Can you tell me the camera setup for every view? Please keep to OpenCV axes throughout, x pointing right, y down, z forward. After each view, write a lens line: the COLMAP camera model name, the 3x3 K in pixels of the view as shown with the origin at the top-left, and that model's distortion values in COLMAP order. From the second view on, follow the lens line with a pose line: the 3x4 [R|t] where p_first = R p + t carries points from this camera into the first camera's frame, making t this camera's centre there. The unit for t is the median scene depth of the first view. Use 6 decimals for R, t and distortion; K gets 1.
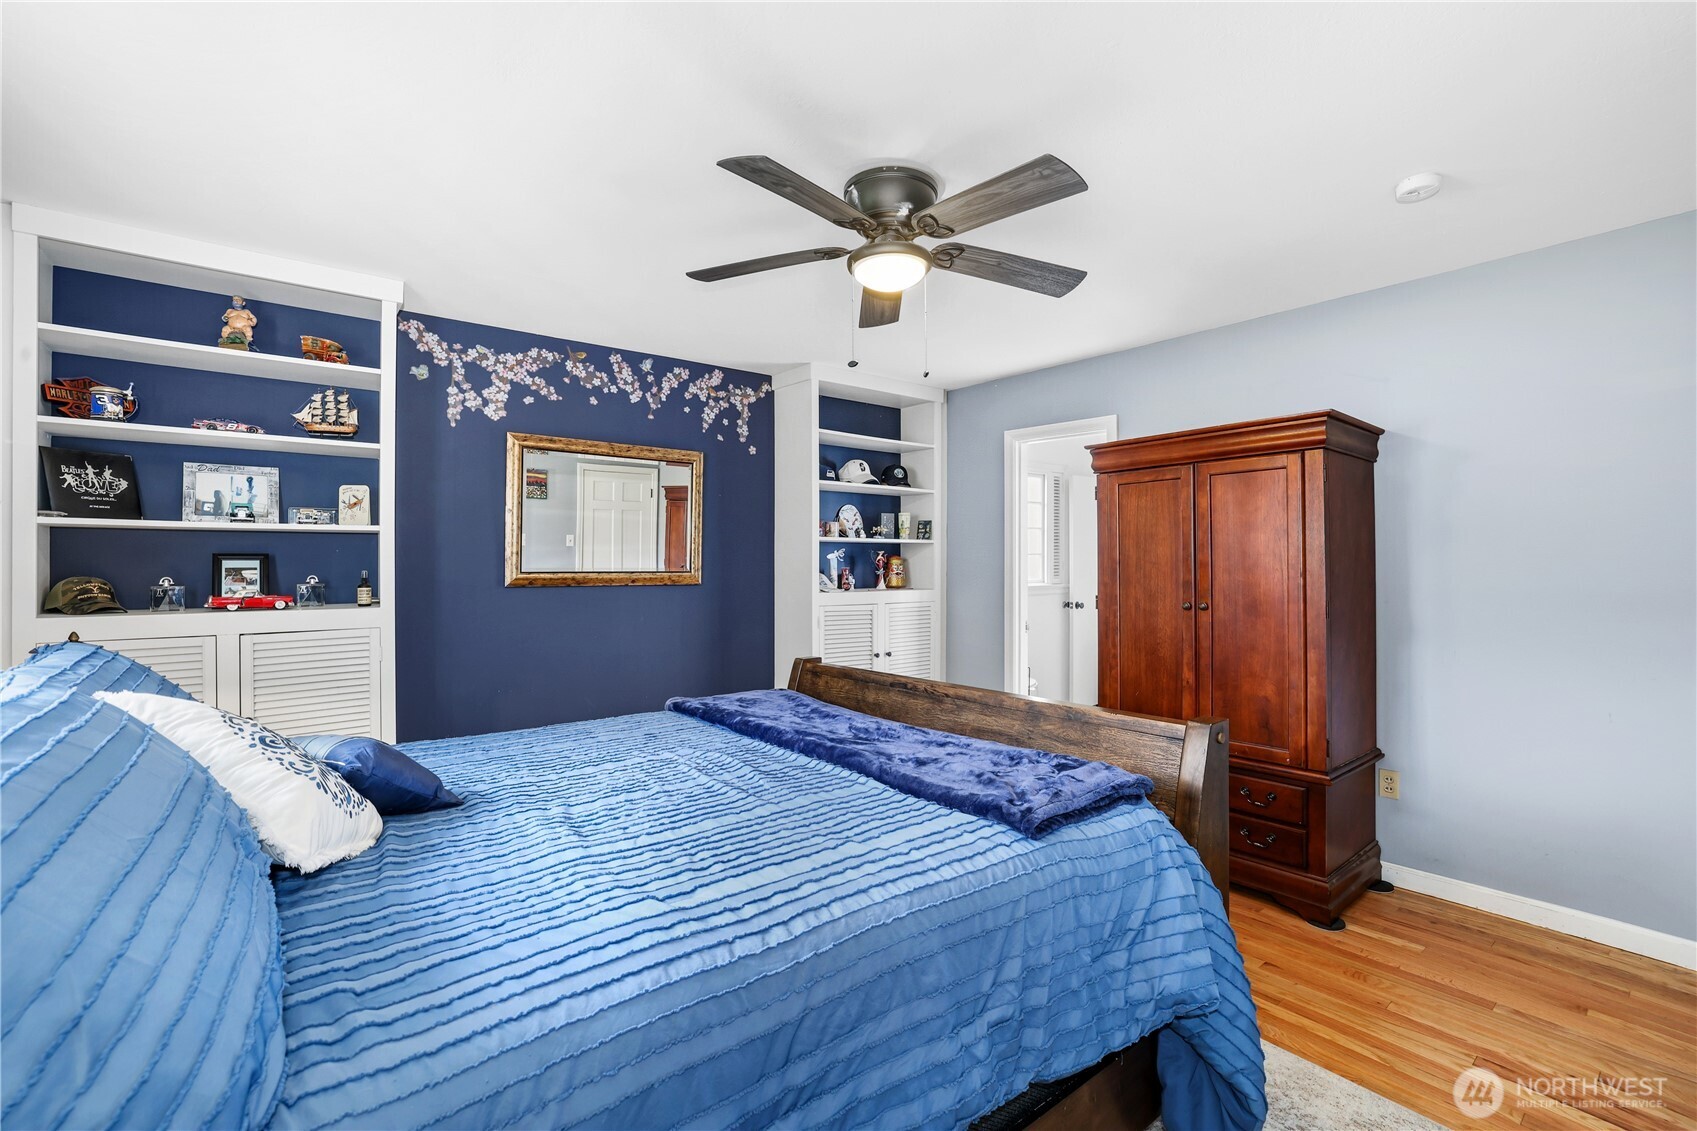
lens RADIAL K [[731.7, 0, 849.0], [0, 731.7, 561.8], [0, 0, 1]] dist [-0.028043, 0.003683]
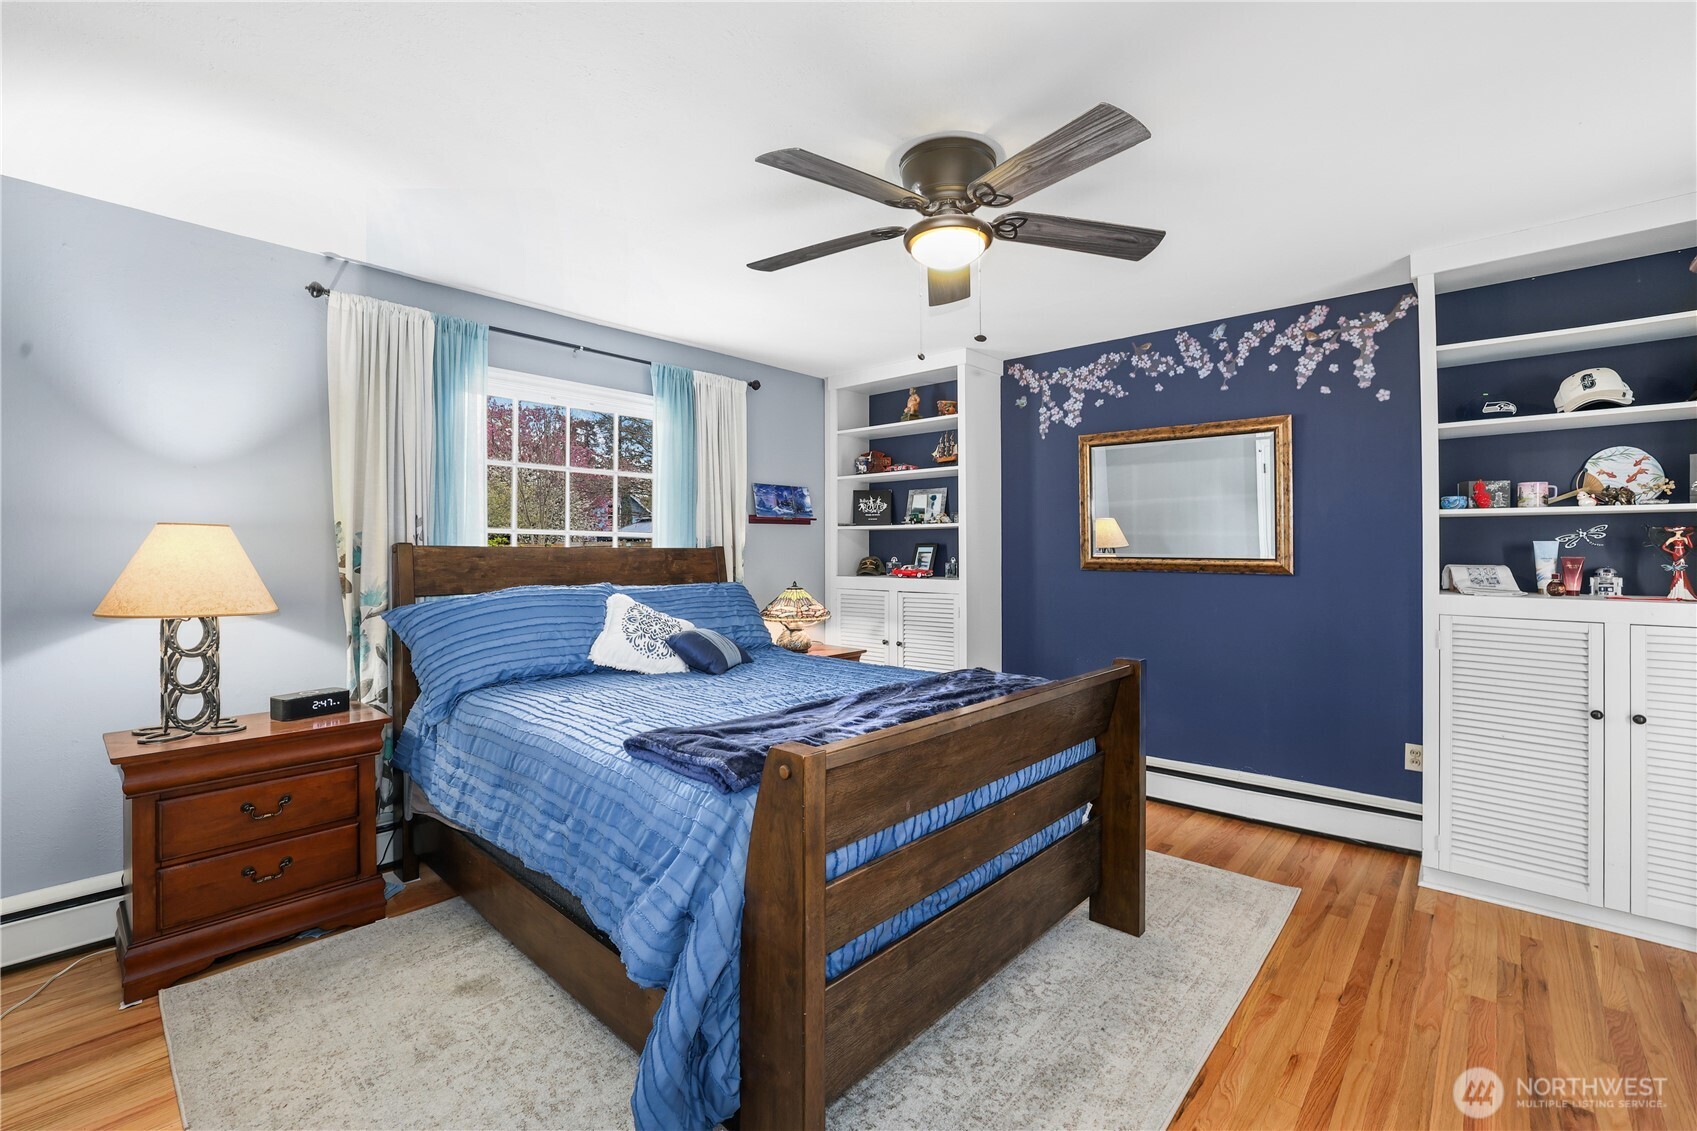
lens RADIAL K [[731.7, 0, 843.3], [0, 731.7, 553.5], [0, 0, 1]] dist [-0.028043, 0.003683]
pose [[0.178310, 0.004812, -0.983963, 0.545157], [-0.000349, 0.999988, 0.004827, 0.003125], [0.983974, -0.000517, 0.178310, 0.382758]]
